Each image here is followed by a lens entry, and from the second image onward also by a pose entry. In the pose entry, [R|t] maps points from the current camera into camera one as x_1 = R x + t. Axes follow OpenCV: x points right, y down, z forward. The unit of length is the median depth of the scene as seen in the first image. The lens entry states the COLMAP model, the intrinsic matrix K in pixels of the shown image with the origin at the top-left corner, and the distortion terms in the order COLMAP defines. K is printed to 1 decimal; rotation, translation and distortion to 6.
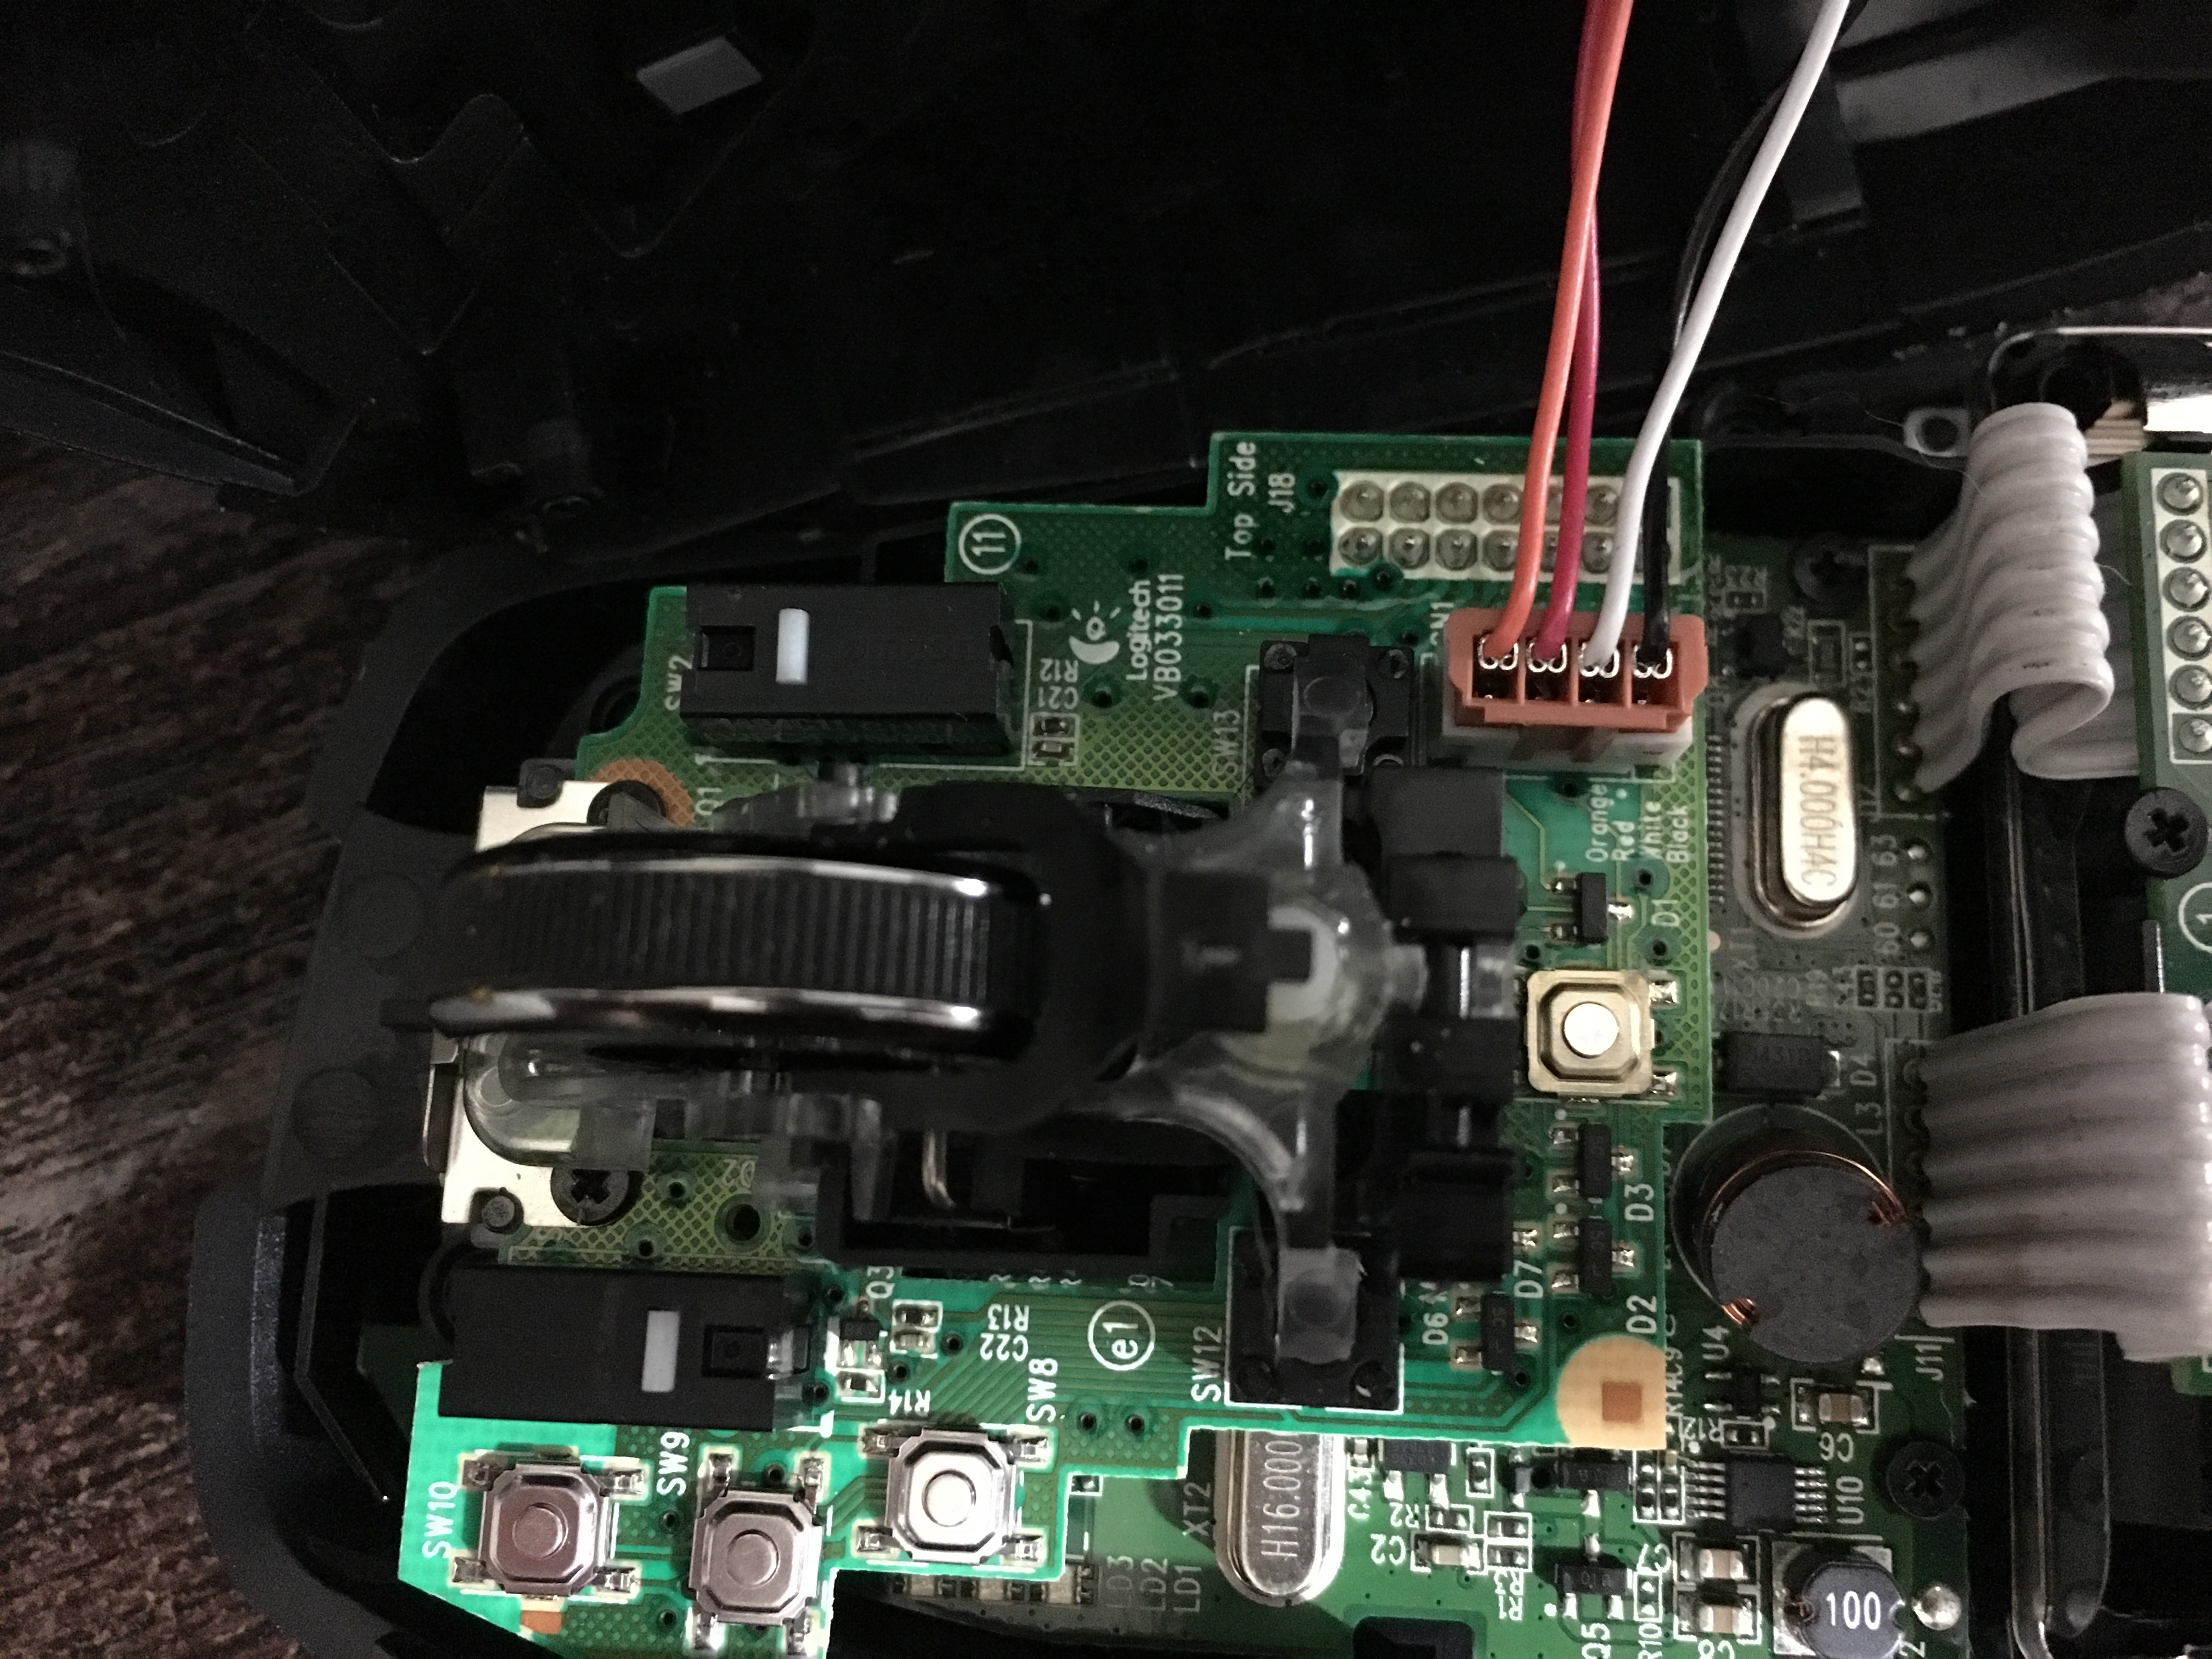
lens RADIAL K [[2044.9, 0, 1106.0], [0, 2044.9, 829.5], [0, 0, 1]] dist [0.072645, -0.196369]
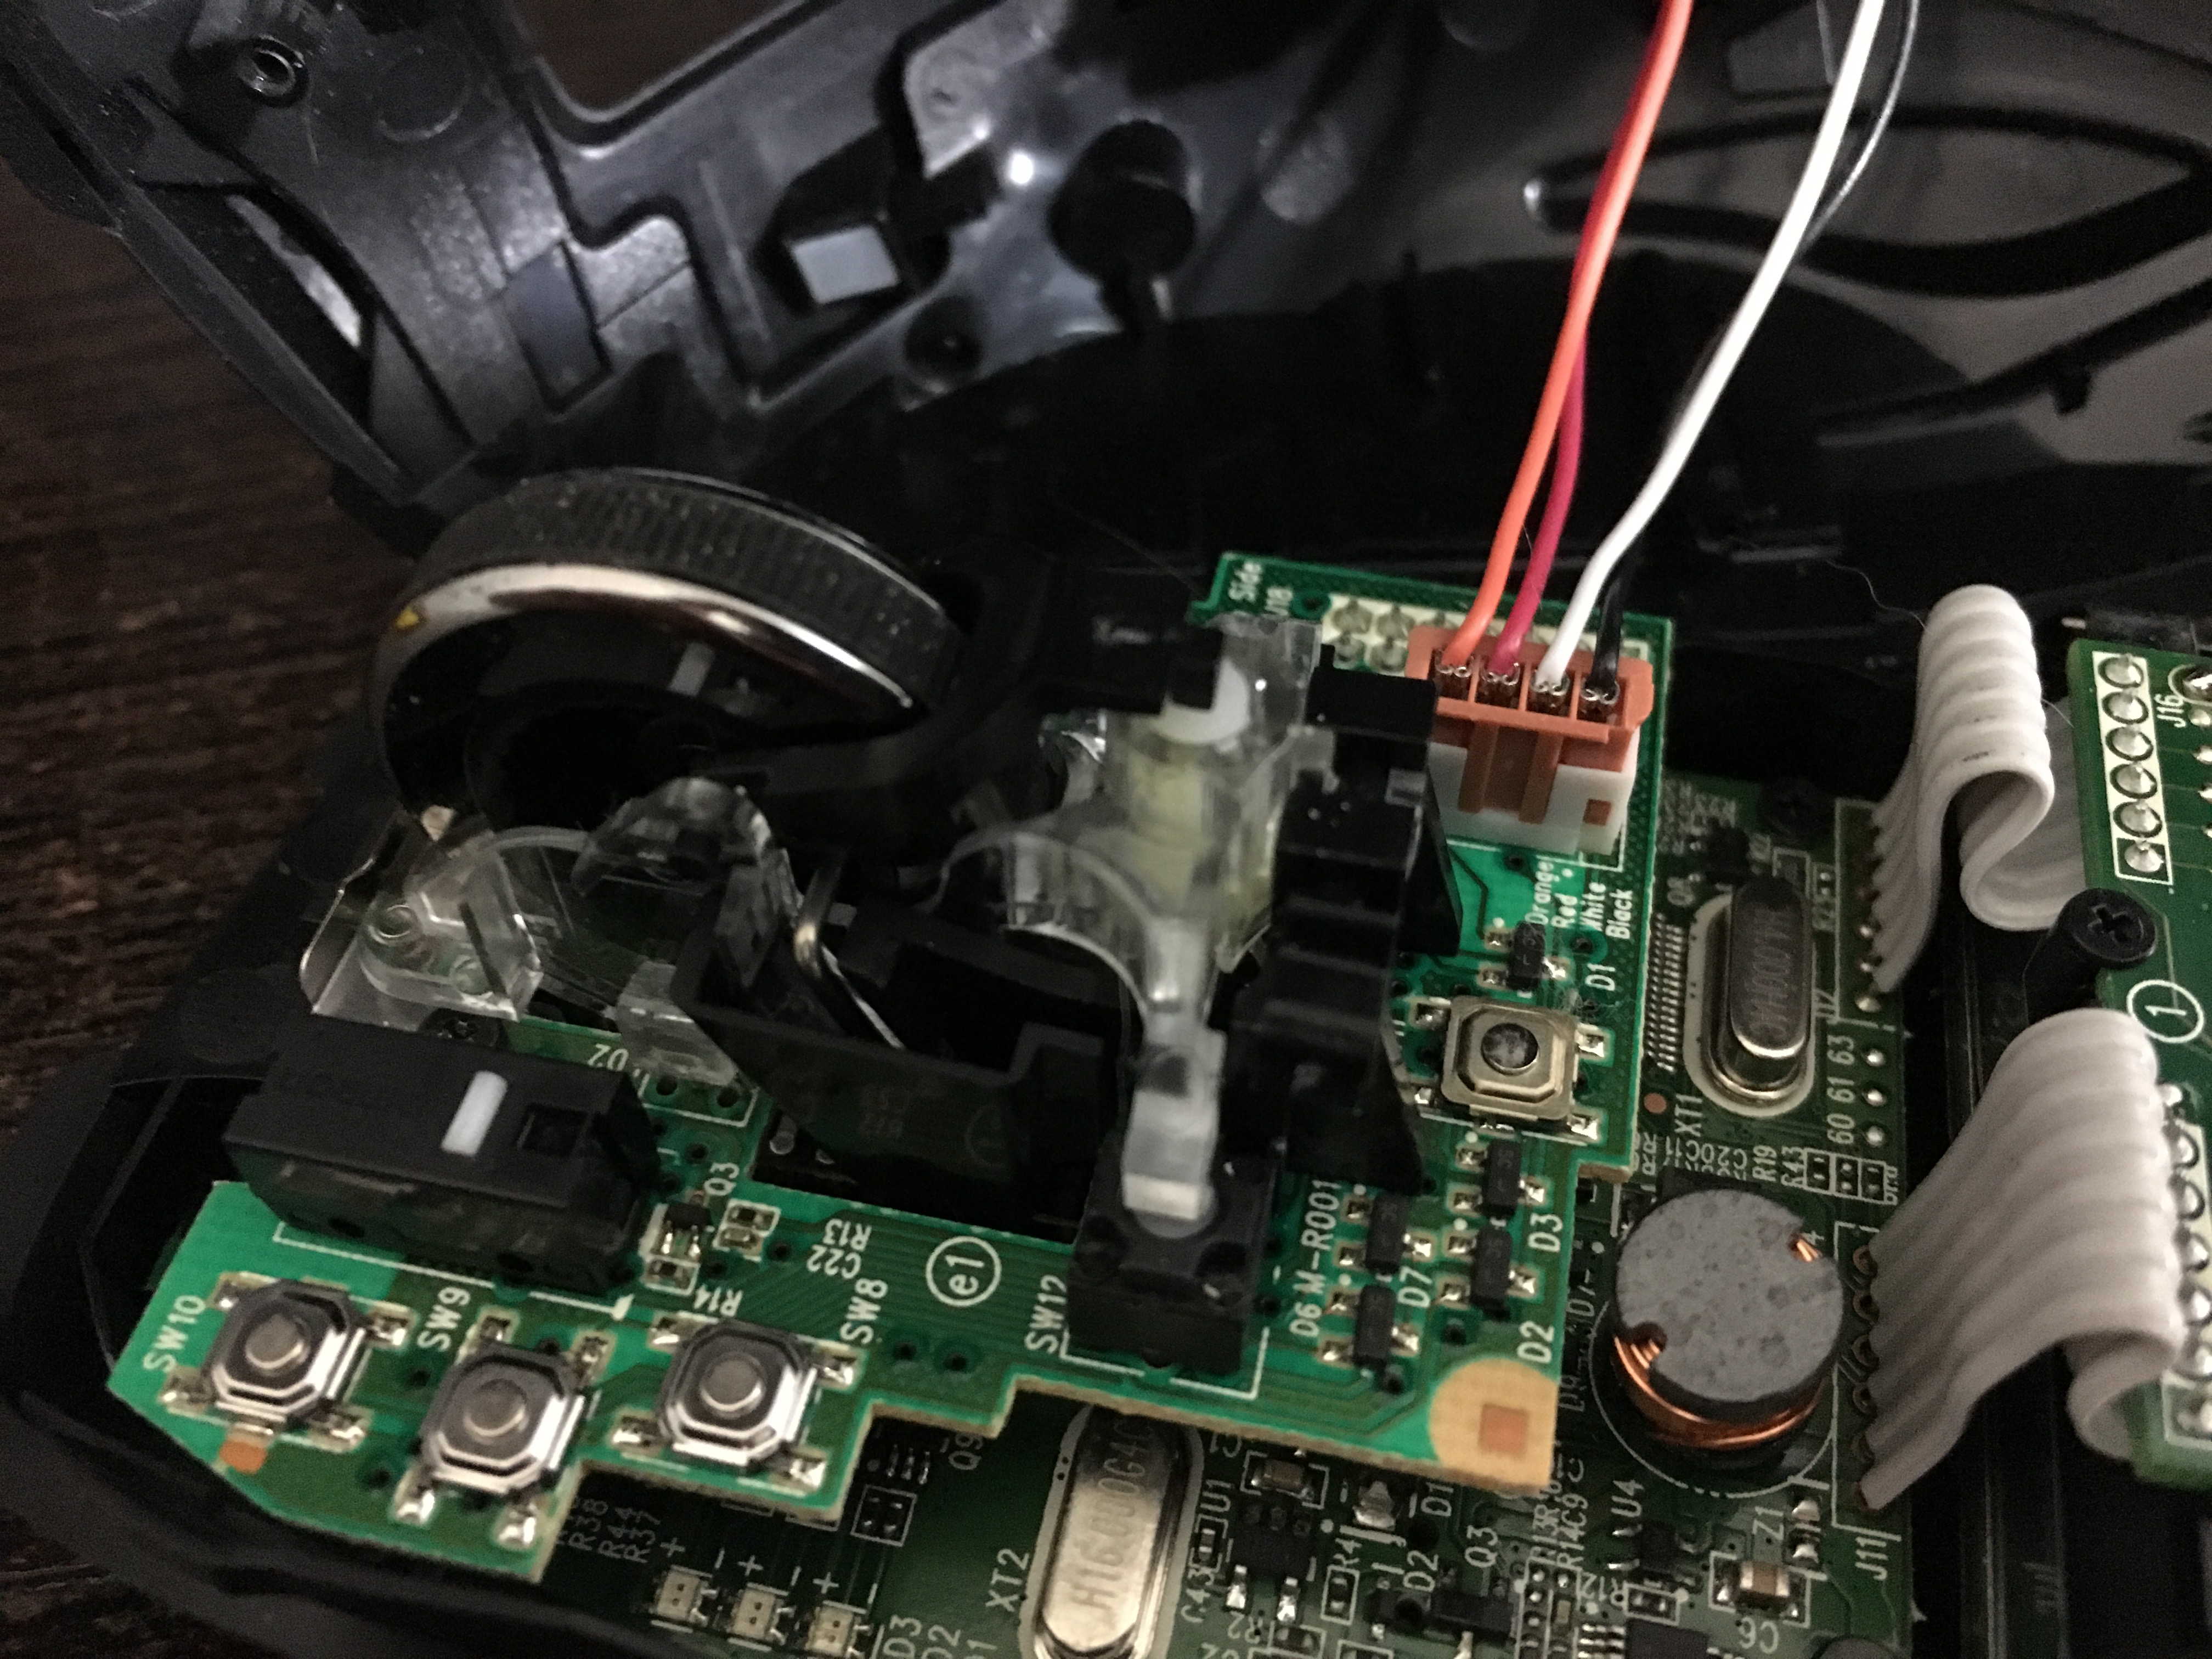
lens RADIAL K [[2044.9, 0, 1106.0], [0, 2044.9, 829.5], [0, 0, 1]] dist [0.072645, -0.196369]
pose [[0.982922, 0.167351, -0.076534, 0.106006], [-0.183896, 0.877903, -0.442118, 0.462863], [-0.006799, 0.448642, 0.893686, 0.099526]]
